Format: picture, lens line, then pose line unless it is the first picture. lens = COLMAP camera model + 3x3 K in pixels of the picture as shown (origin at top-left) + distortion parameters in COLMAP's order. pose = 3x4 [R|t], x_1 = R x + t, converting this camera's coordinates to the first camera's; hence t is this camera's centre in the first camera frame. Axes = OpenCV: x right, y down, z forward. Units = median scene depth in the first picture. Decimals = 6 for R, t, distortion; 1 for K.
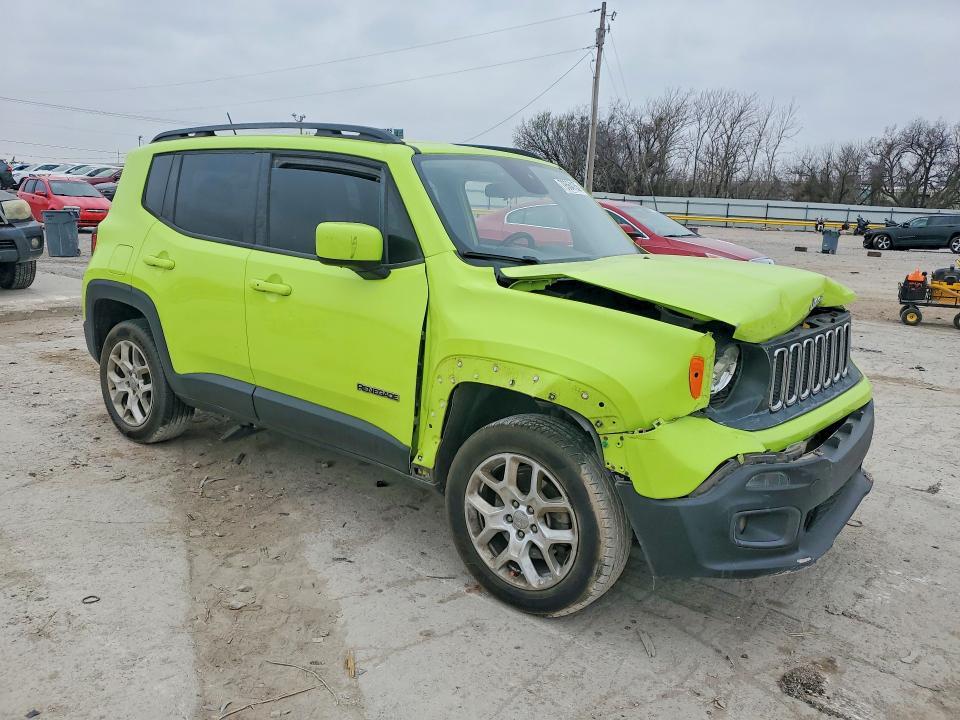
lens RADIAL K [[769.1, 0, 480.0], [0, 769.1, 360.0], [0, 0, 1]] dist [0.037471, -0.007012]
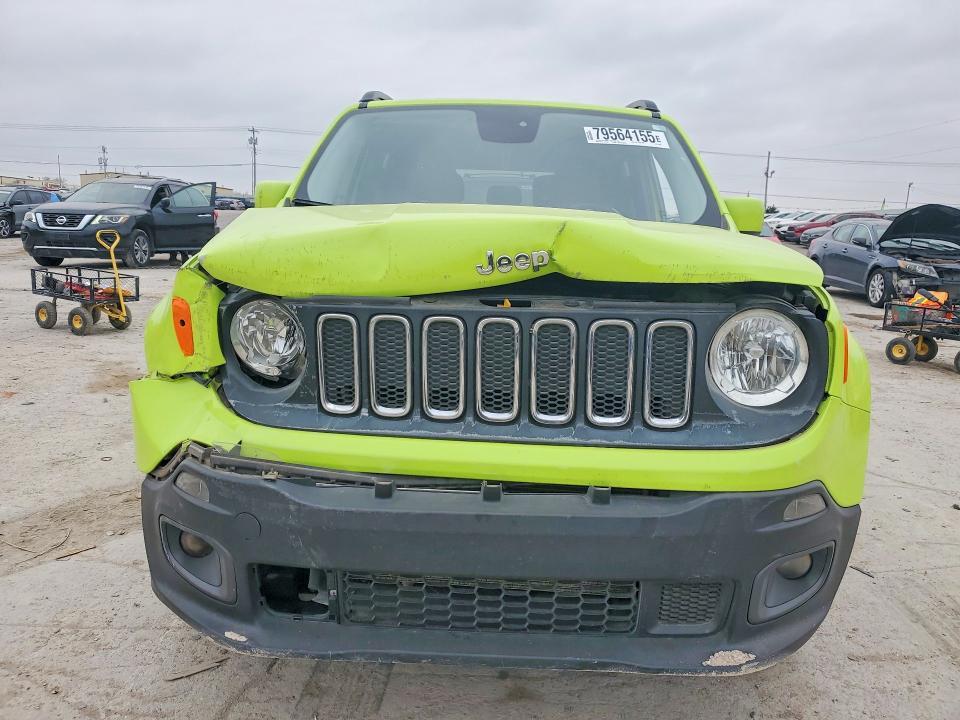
lens RADIAL K [[769.1, 0, 480.0], [0, 769.1, 360.0], [0, 0, 1]] dist [0.037471, -0.007012]
pose [[0.552269, 0.118656, -0.825179, 0.745613], [-0.178543, 0.983687, 0.021955, -0.009388], [0.814323, 0.135205, 0.564445, 0.565522]]
